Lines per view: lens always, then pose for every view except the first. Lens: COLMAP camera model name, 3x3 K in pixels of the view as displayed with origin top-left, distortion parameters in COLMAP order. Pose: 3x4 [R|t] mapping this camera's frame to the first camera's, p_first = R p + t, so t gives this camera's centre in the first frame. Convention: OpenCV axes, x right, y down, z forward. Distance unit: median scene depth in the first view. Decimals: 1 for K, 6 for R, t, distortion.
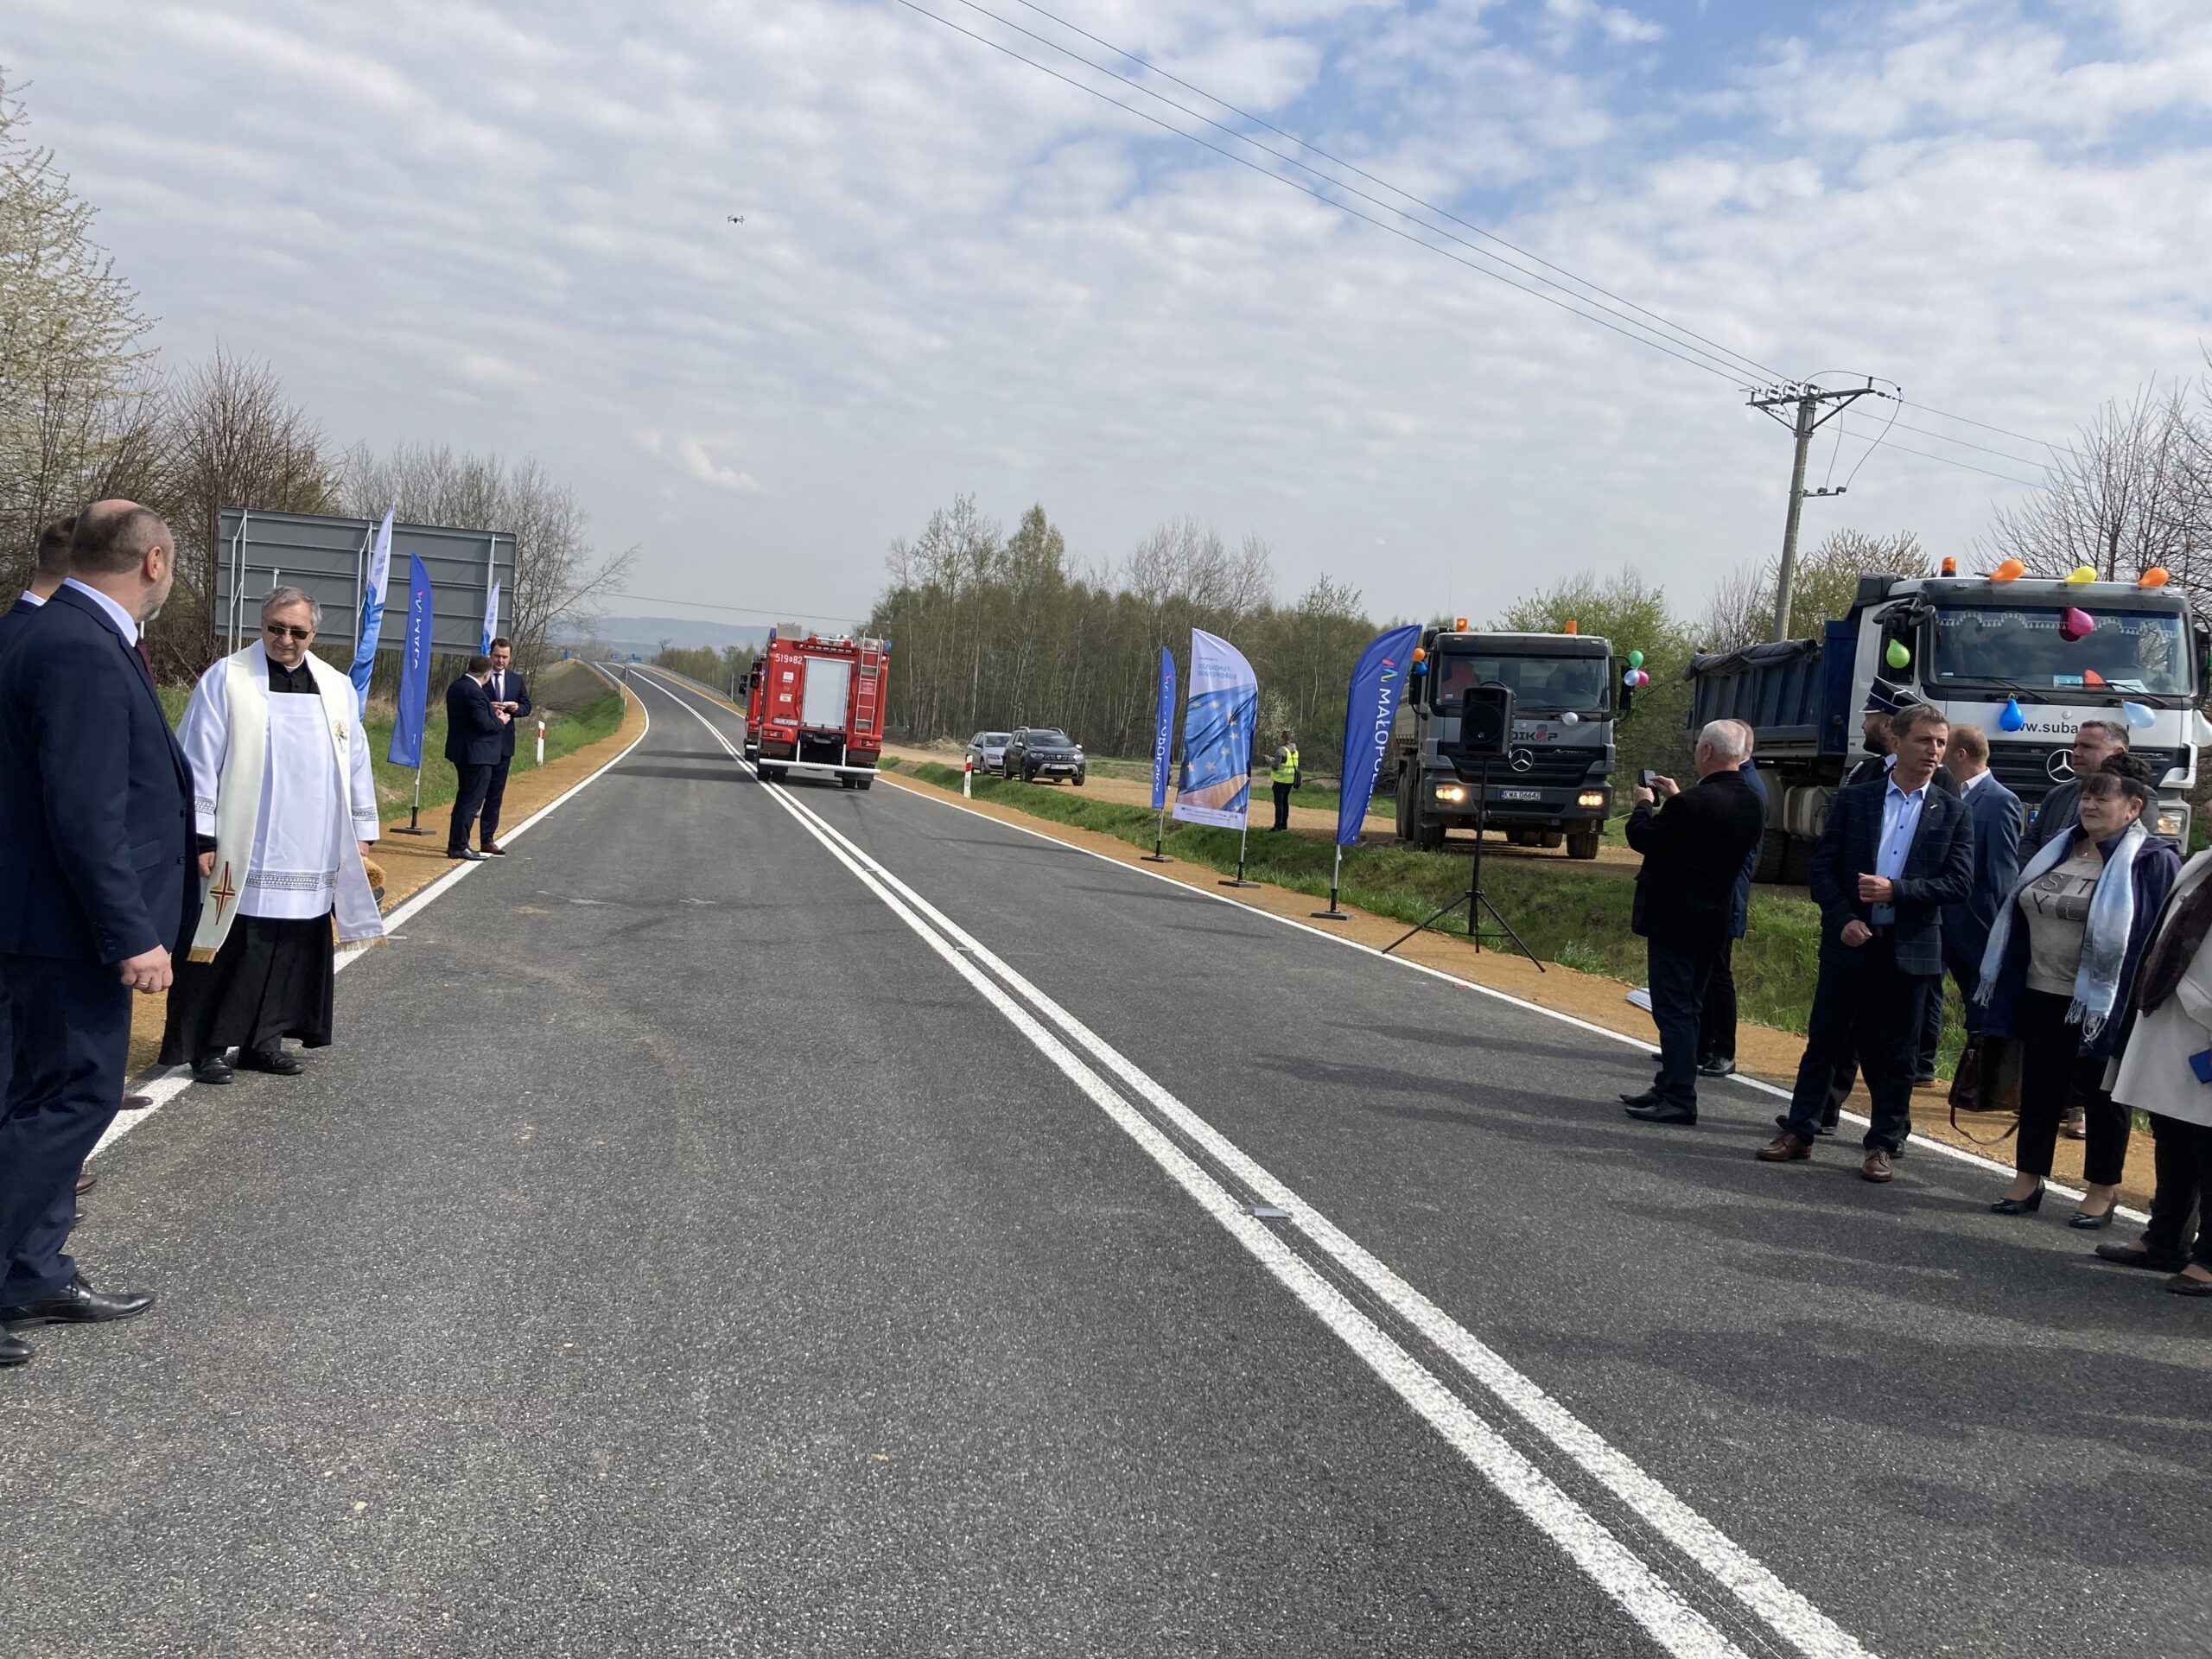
lens RADIAL K [[1818.7, 0, 1067.0], [0, 1818.7, 820.7], [0, 0, 1]] dist [0.019987, -0.022259]
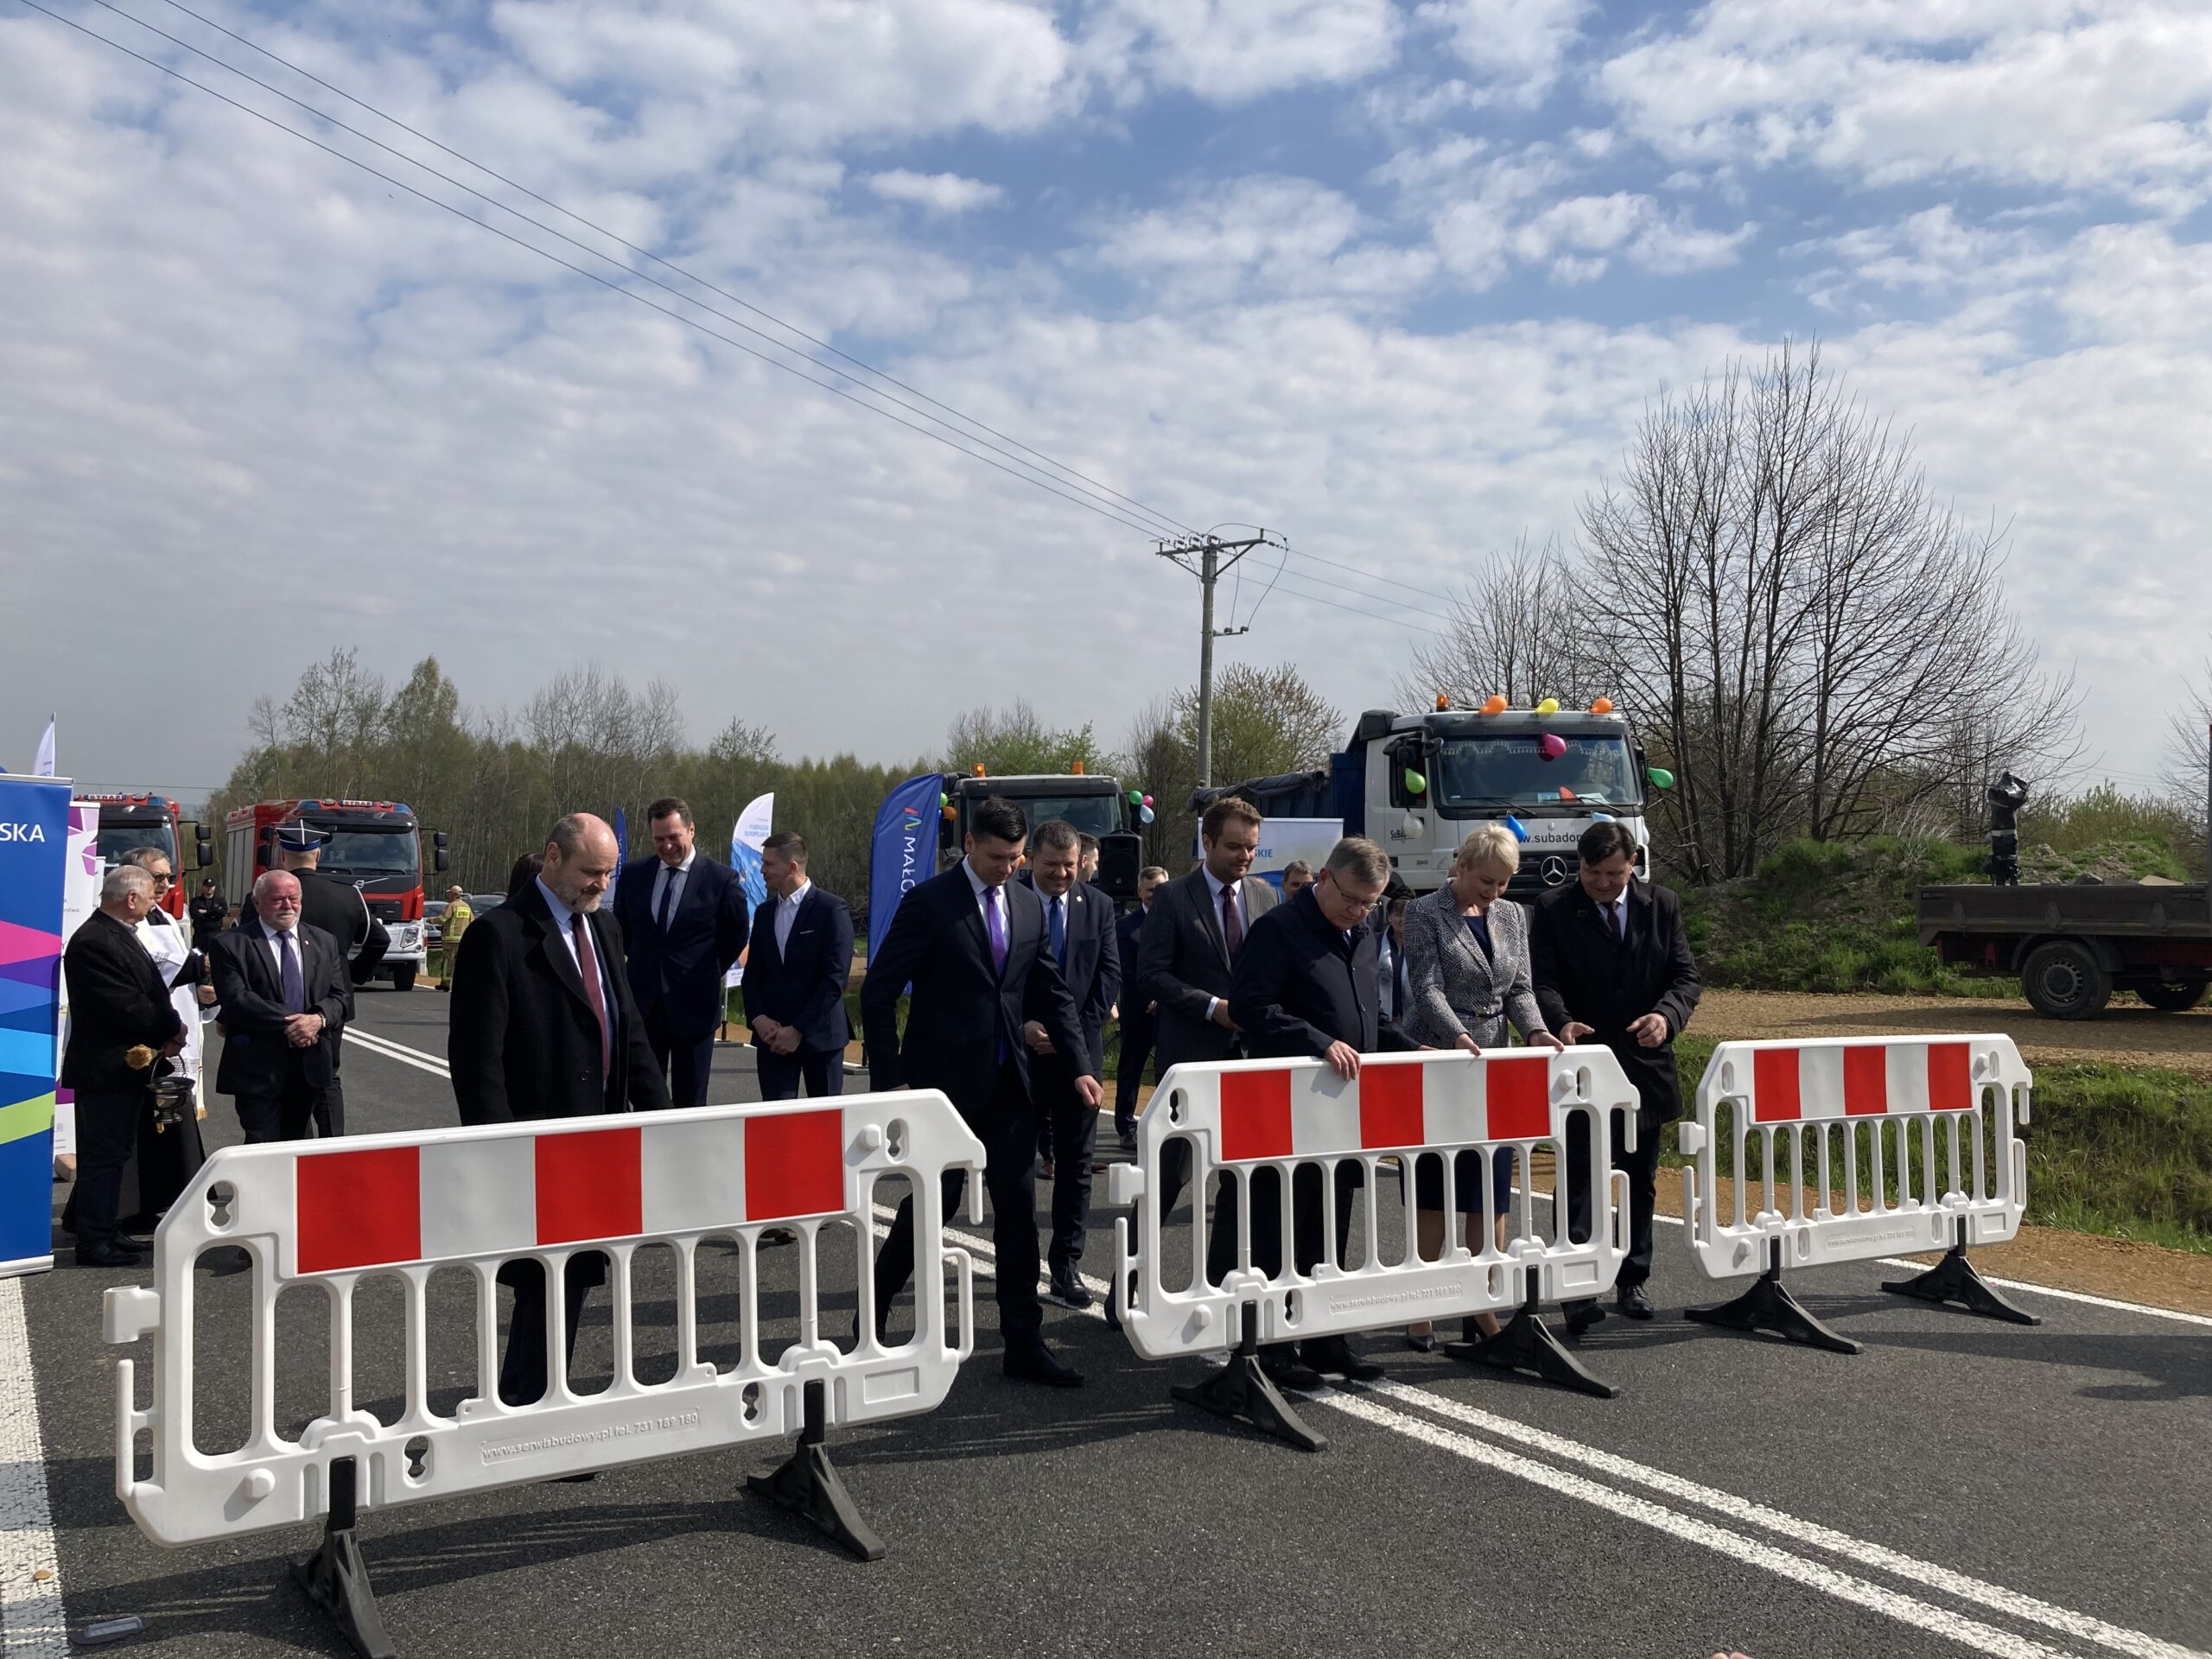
lens RADIAL K [[1818.7, 0, 1067.0], [0, 1818.7, 820.7], [0, 0, 1]] dist [0.019987, -0.022259]
pose [[0.935457, -0.058207, 0.348615, -0.142209], [0.083642, 0.994786, -0.058346, -0.019514], [-0.343401, 0.083739, 0.935448, 0.021040]]
